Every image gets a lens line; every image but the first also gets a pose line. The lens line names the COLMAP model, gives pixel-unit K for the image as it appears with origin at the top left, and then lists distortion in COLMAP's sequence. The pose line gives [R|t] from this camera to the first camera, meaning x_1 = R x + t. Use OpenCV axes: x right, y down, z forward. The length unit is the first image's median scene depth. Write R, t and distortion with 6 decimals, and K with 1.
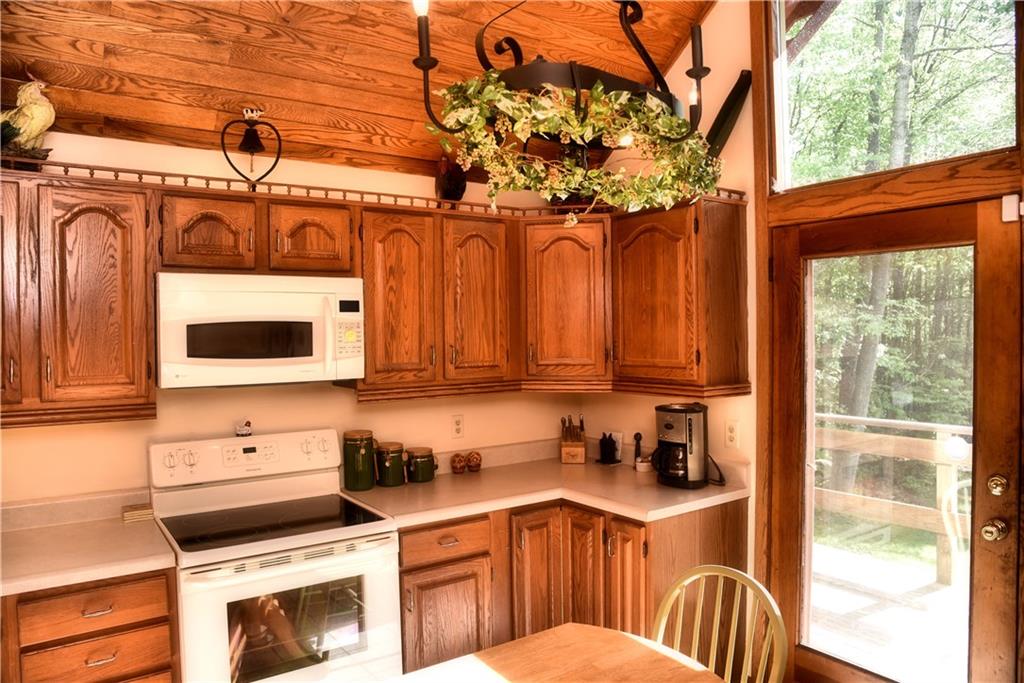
lens RADIAL K [[696.5, 0, 507.2], [0, 696.5, 337.9], [0, 0, 1]] dist [-0.108649, 0.053138]
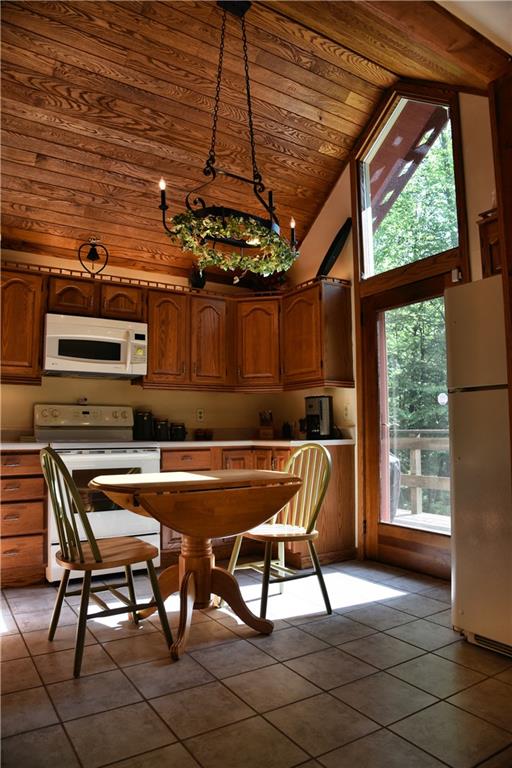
lens RADIAL K [[522.4, 0, 256.0], [0, 522.4, 384.0], [0, 0, 1]] dist [-0.108649, 0.053138]
pose [[0.999435, 0.003273, -0.033450, 0.146577], [-0.006476, 0.995352, -0.096087, 0.221665], [0.032980, 0.096250, 0.994811, -0.426548]]
